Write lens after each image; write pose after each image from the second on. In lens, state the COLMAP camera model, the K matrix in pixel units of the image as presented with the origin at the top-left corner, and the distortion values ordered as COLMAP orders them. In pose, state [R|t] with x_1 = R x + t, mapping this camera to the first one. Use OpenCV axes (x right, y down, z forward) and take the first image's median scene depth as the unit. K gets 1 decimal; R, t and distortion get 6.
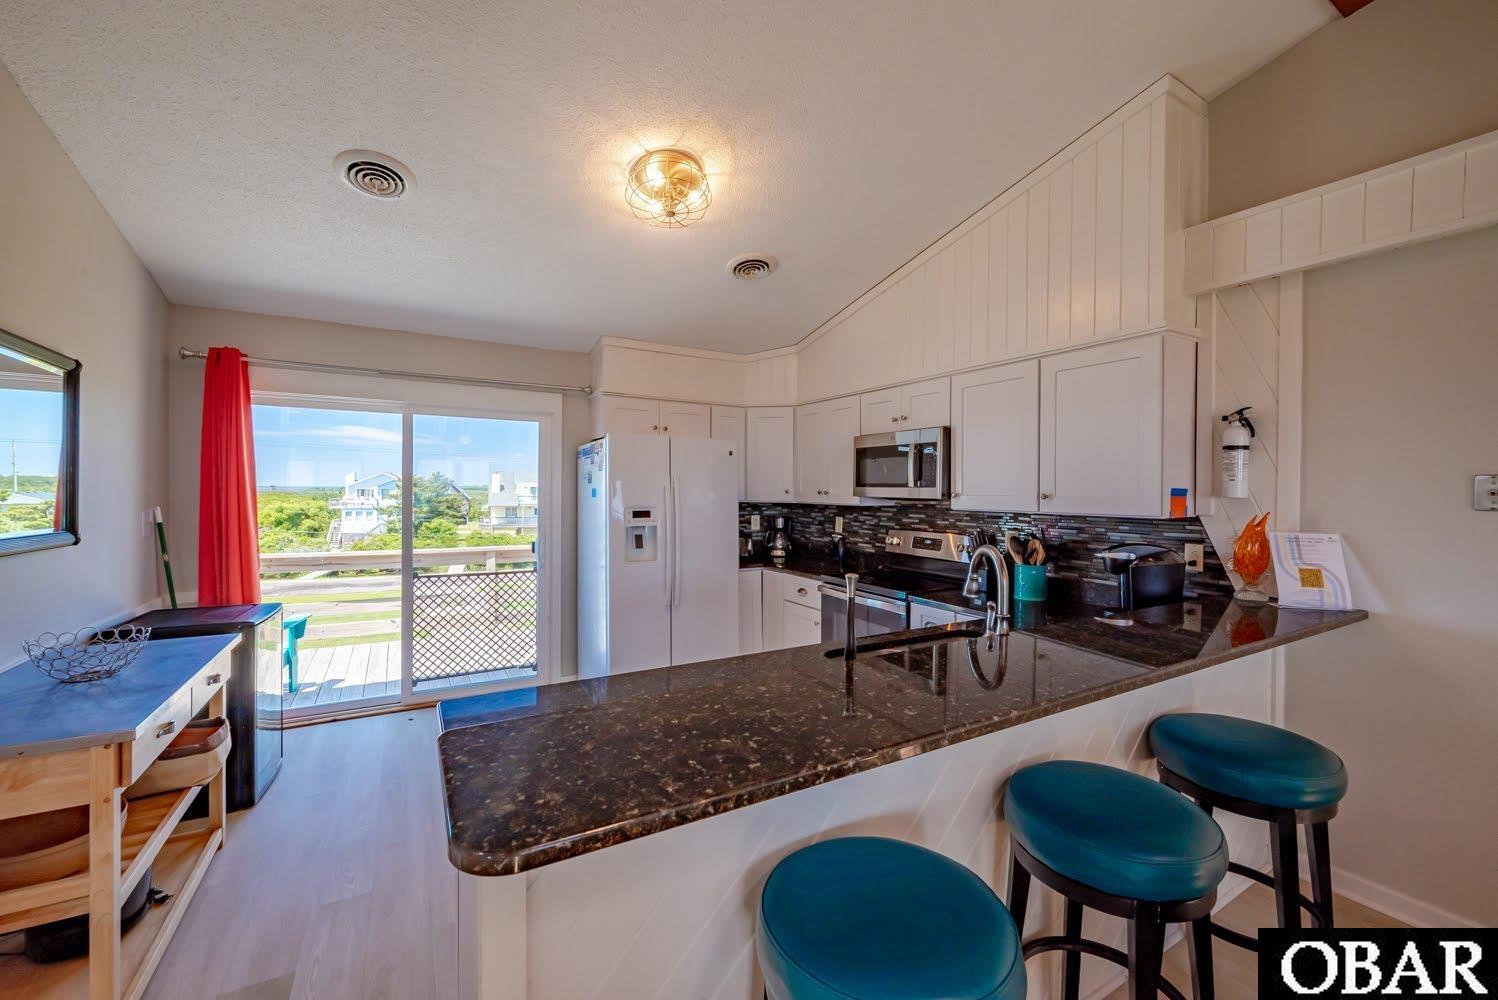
lens RADIAL K [[618.6, 0, 749.0], [0, 618.6, 499.7], [0, 0, 1]] dist [-0.007213, 0.002045]
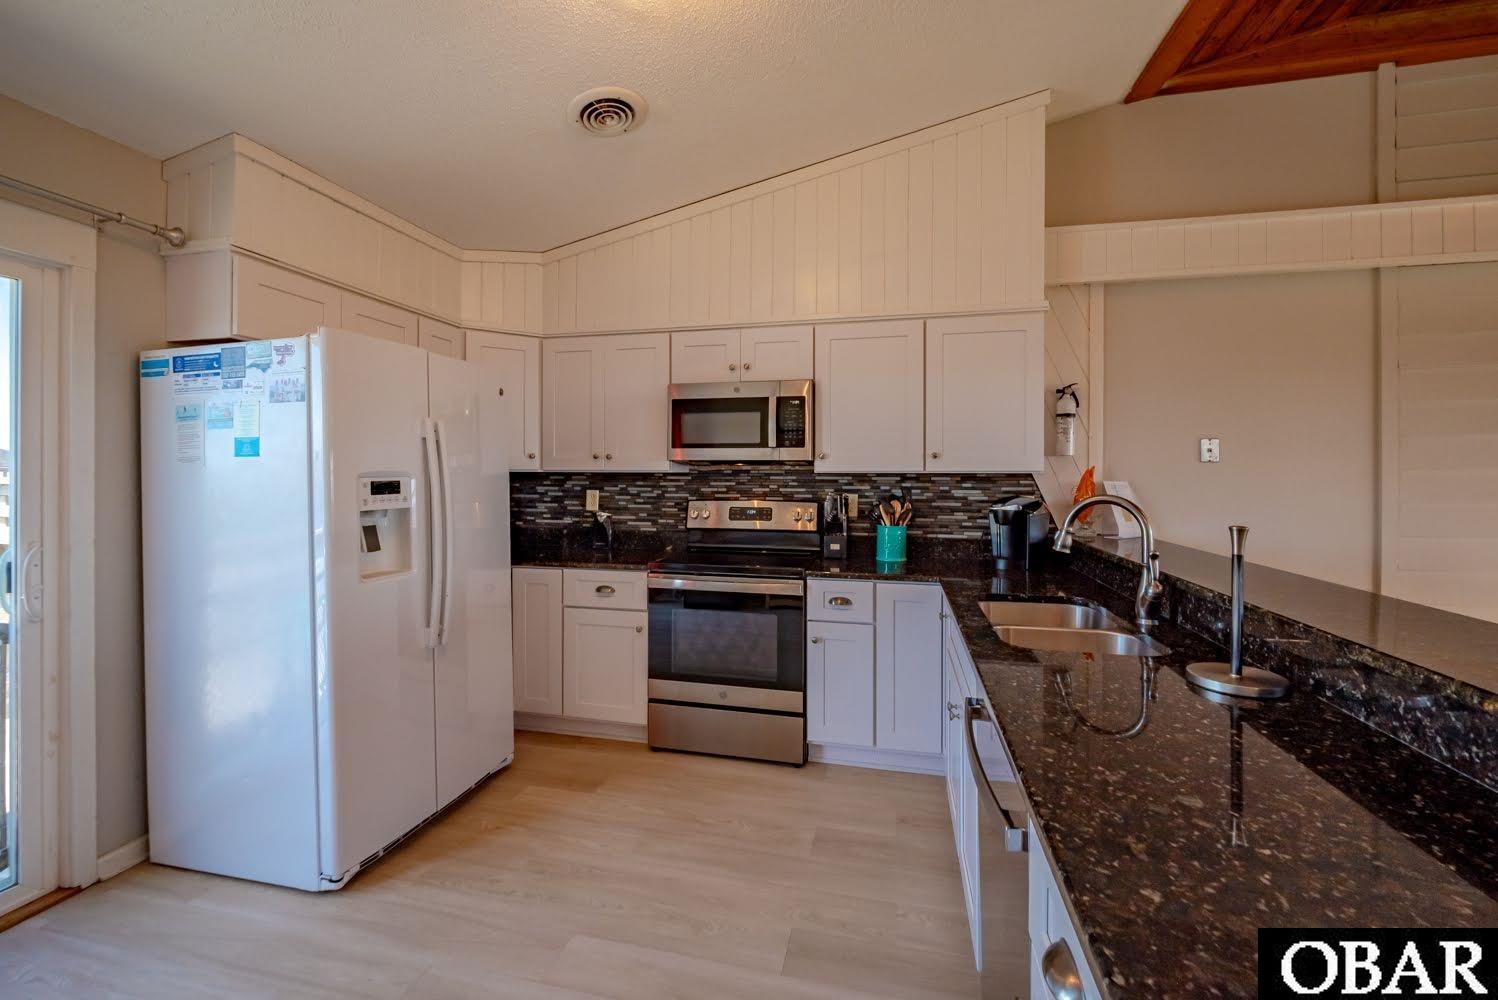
lens RADIAL K [[618.6, 0, 750.3], [0, 618.6, 476.4], [0, 0, 1]] dist [-0.007213, 0.002045]
pose [[0.676681, -0.008299, 0.736229, -0.348370], [0.016295, 0.999860, -0.003706, 0.020447], [-0.736096, 0.014504, 0.676722, 0.394180]]
